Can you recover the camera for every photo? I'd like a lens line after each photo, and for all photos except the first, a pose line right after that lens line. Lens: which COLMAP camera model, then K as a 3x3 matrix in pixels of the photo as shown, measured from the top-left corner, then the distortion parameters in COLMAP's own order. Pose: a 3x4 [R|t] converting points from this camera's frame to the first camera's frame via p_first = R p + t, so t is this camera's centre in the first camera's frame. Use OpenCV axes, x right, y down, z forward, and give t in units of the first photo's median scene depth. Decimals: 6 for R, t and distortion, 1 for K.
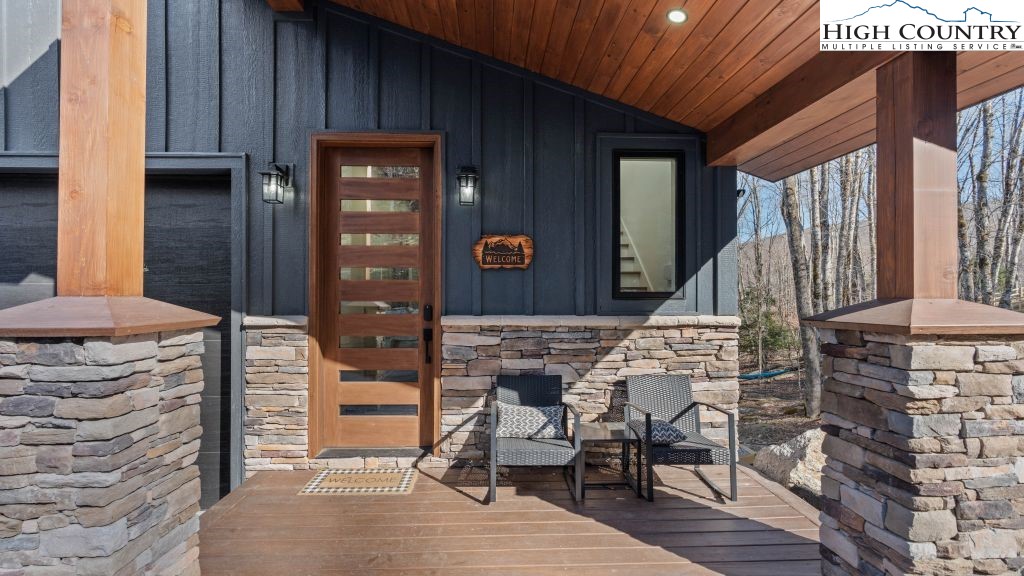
lens RADIAL K [[462.1, 0, 495.8], [0, 462.1, 288.7], [0, 0, 1]] dist [-0.001378, 0.001128]
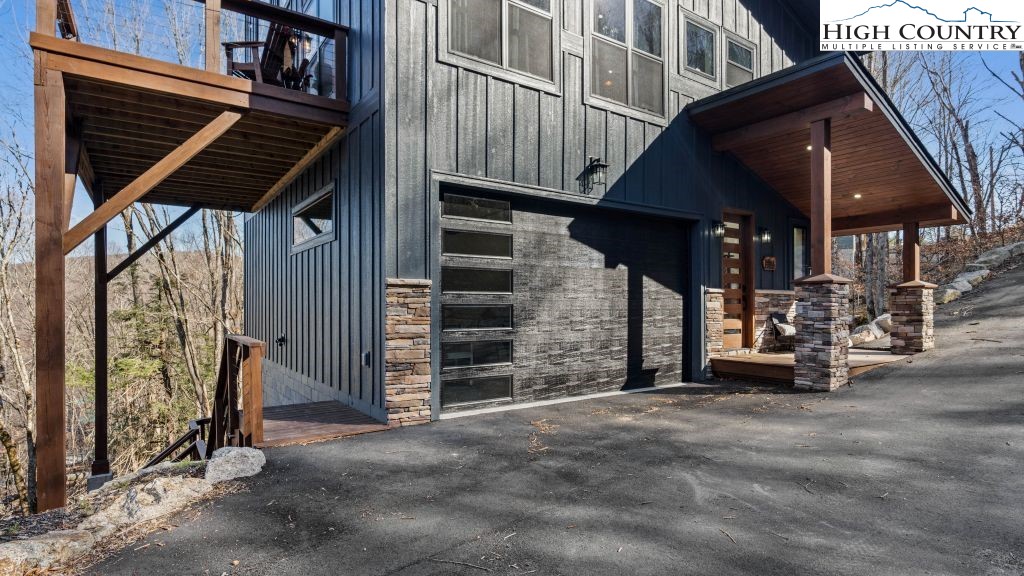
lens RADIAL K [[514.6, 0, 508.6], [0, 514.6, 295.4], [0, 0, 1]] dist [-0.010263, -0.000538]
pose [[0.842763, 0.010481, 0.538183, -2.589991], [-0.007879, 0.999943, -0.007137, 0.120091], [-0.538228, 0.001774, 0.842798, -0.525308]]
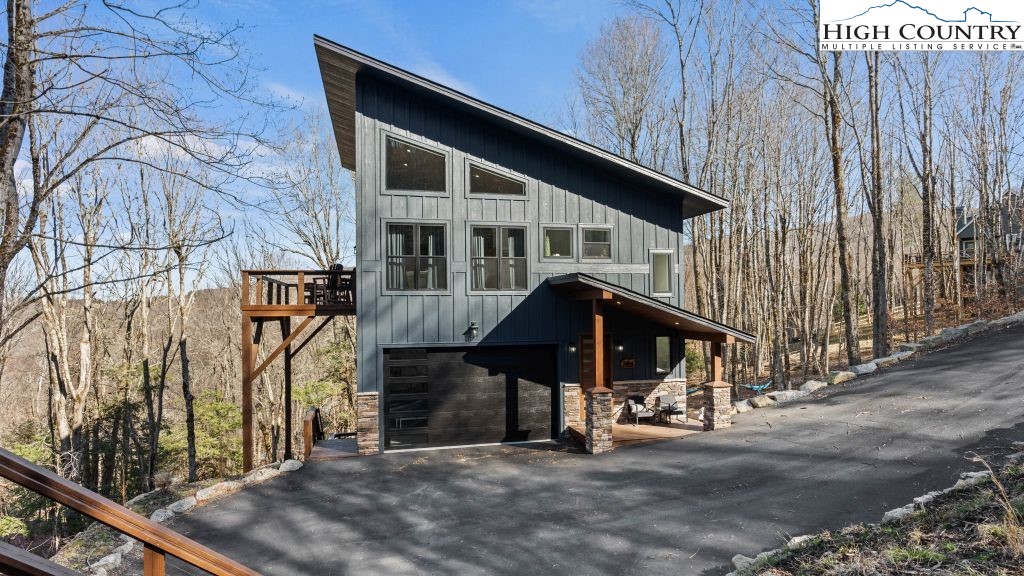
lens RADIAL K [[514.6, 0, 510.5], [0, 514.6, 296.7], [0, 0, 1]] dist [-0.010263, -0.000538]
pose [[0.975628, 0.000830, 0.219431, -1.827607], [0.003191, 0.999833, -0.017969, -0.547959], [-0.219410, 0.018231, 0.975462, -2.850295]]
